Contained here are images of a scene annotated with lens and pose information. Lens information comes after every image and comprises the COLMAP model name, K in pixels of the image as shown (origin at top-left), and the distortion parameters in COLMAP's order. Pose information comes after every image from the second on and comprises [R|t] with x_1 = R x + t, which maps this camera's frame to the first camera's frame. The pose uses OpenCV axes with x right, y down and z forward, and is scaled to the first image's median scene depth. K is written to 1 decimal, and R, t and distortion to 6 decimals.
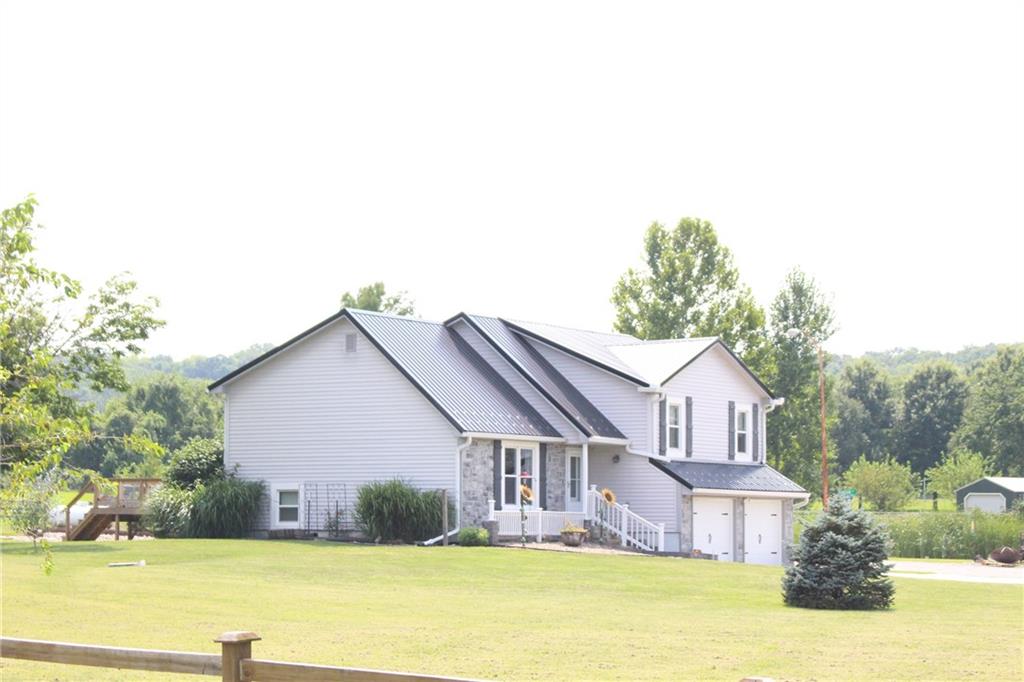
lens RADIAL K [[2393.3, 0, 512.0], [0, 2393.3, 341.0], [0, 0, 1]] dist [0.069660, 0.172888]
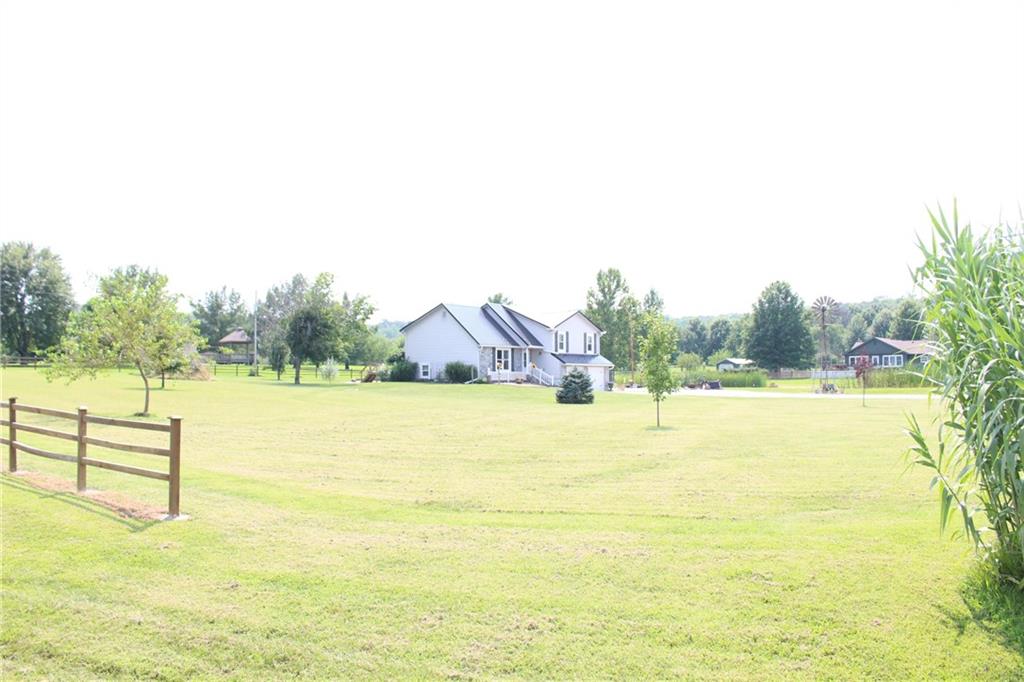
lens RADIAL K [[854.4, 0, 512.0], [0, 854.4, 341.0], [0, 0, 1]] dist [-0.160232, 0.146239]
pose [[0.994898, -0.012887, -0.100056, 0.114967], [0.016142, 0.999364, 0.031789, 0.001371], [0.099583, -0.033242, 0.994474, -0.021283]]
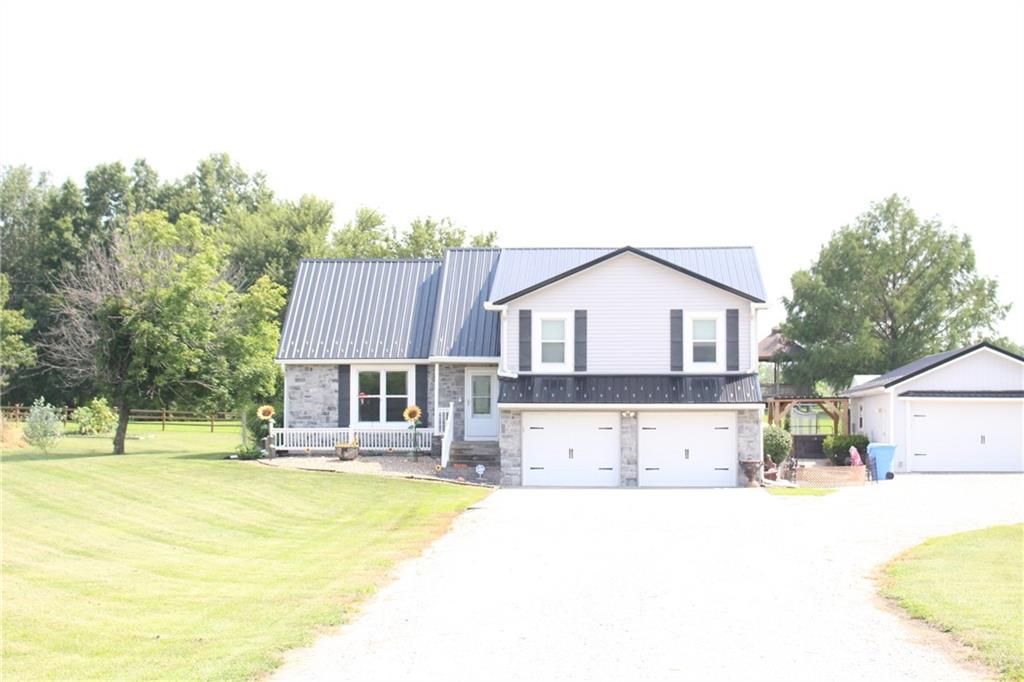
lens RADIAL K [[1742.0, 0, 512.0], [0, 1742.0, 341.0], [0, 0, 1]] dist [-0.012082, 0.108691]
pose [[0.475861, -0.052789, -0.877935, 0.720994], [0.071513, 0.997214, -0.021200, 0.051481], [0.876608, -0.052695, 0.478311, 0.659599]]
